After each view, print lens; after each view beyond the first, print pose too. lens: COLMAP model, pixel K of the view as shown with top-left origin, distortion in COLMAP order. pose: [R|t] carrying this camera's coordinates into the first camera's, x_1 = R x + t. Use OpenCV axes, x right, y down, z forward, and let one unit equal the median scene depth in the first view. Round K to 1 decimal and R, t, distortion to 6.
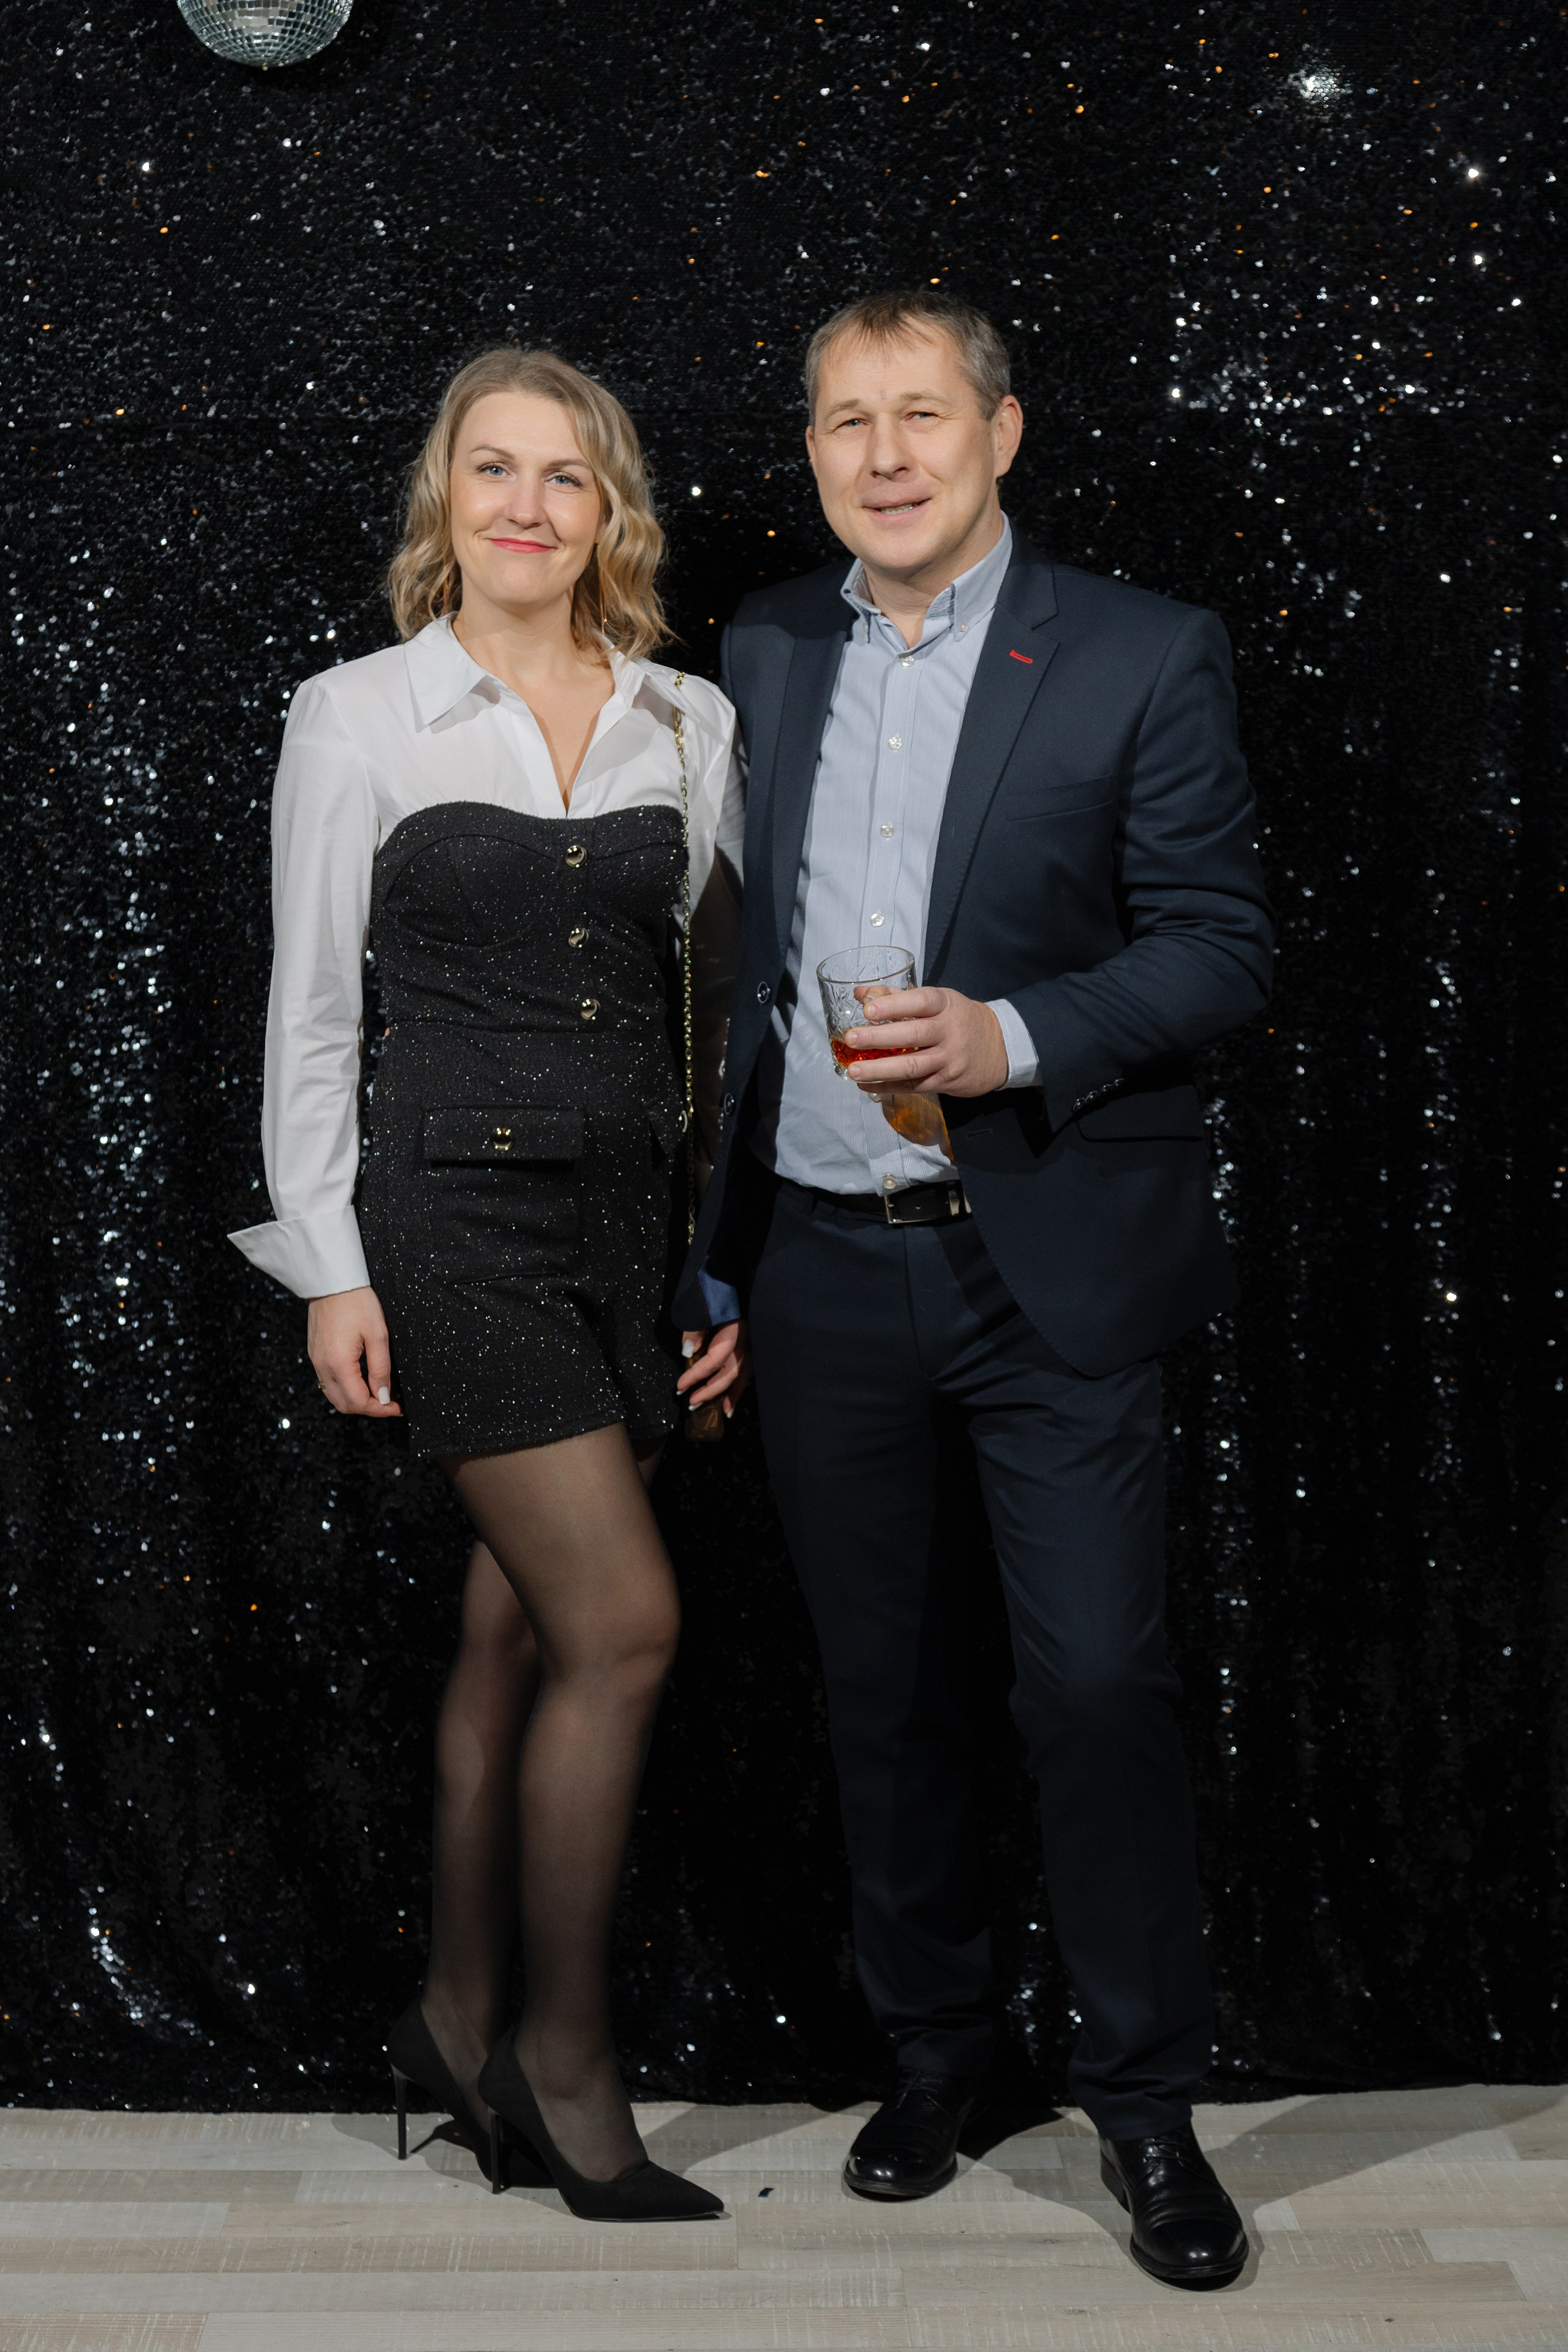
lens RADIAL K [[4128.8, 0, 784.0], [0, 4128.8, 1176.0], [0, 0, 1]] dist [0.029394, -0.109641]
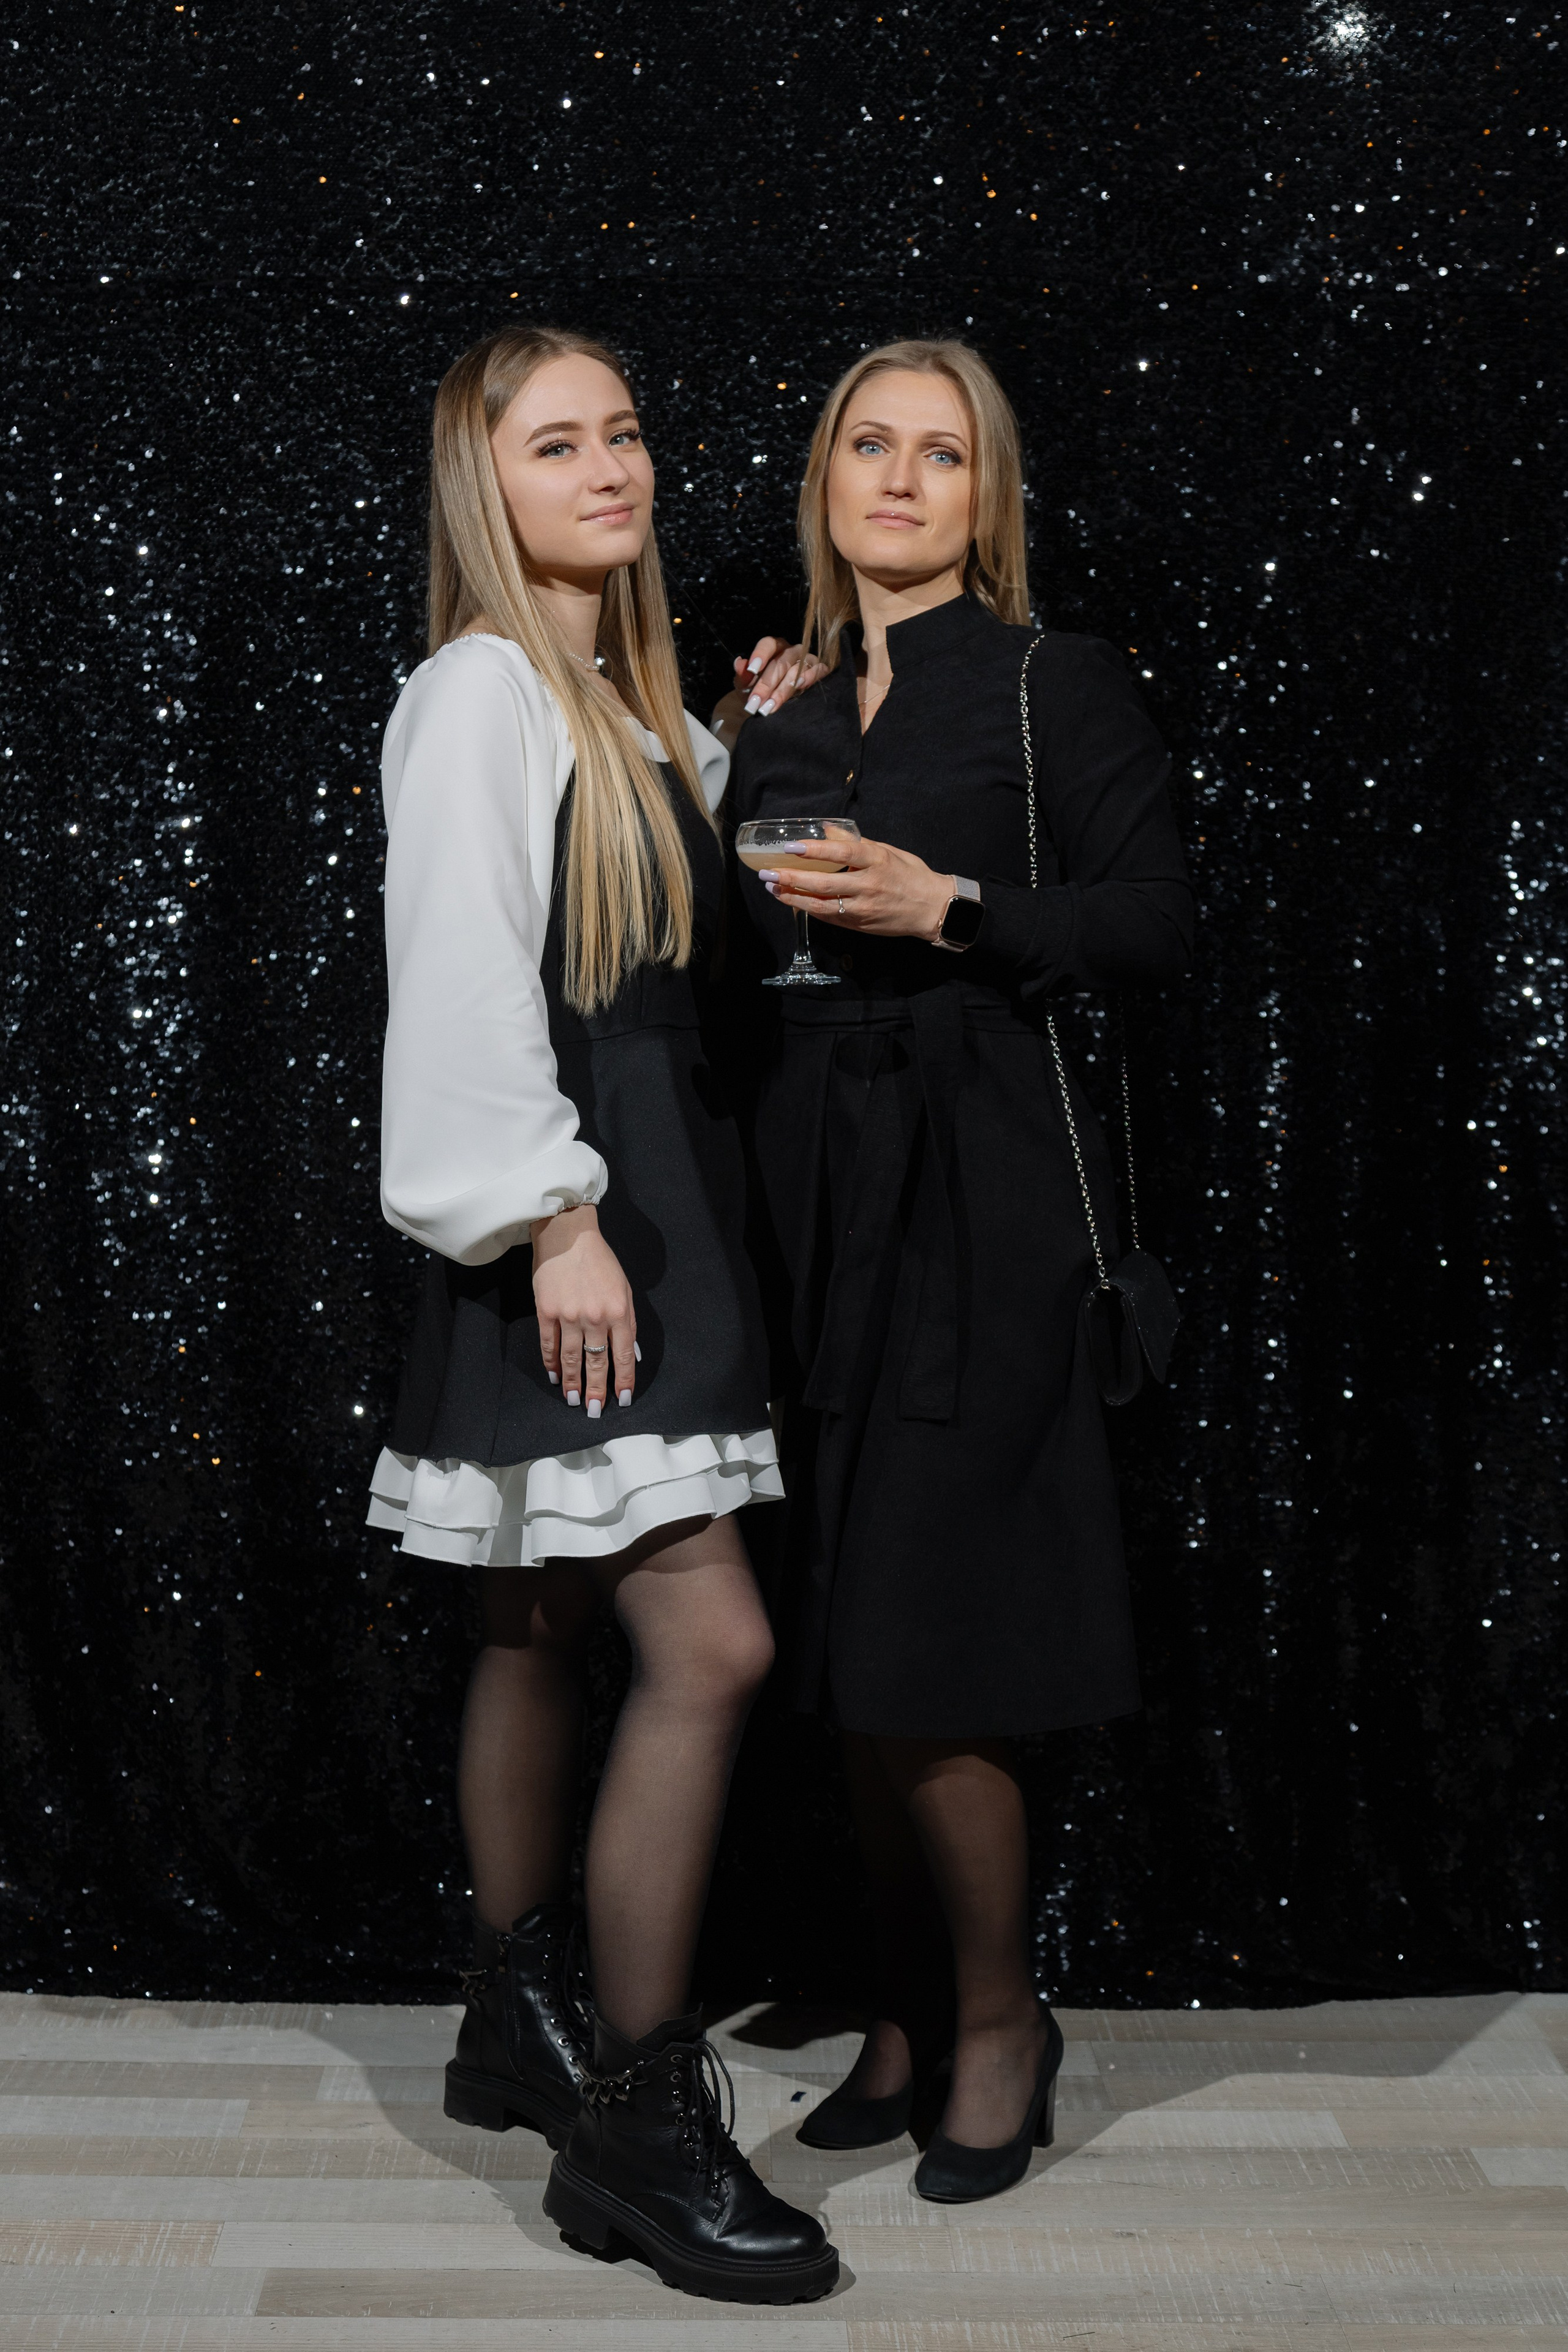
lens RADIAL K [[3720.3, 0, 784.0], [0, 3720.3, 1176.0], [0, 0, 1]] dist [0.015706, 0.018210]
pose [[0.999858, 0.016650, 0.002660, -0.012903], [-0.016695, 0.999702, 0.017804, 0.011574], [-0.002363, -0.017846, 0.999838, 0.115605]]
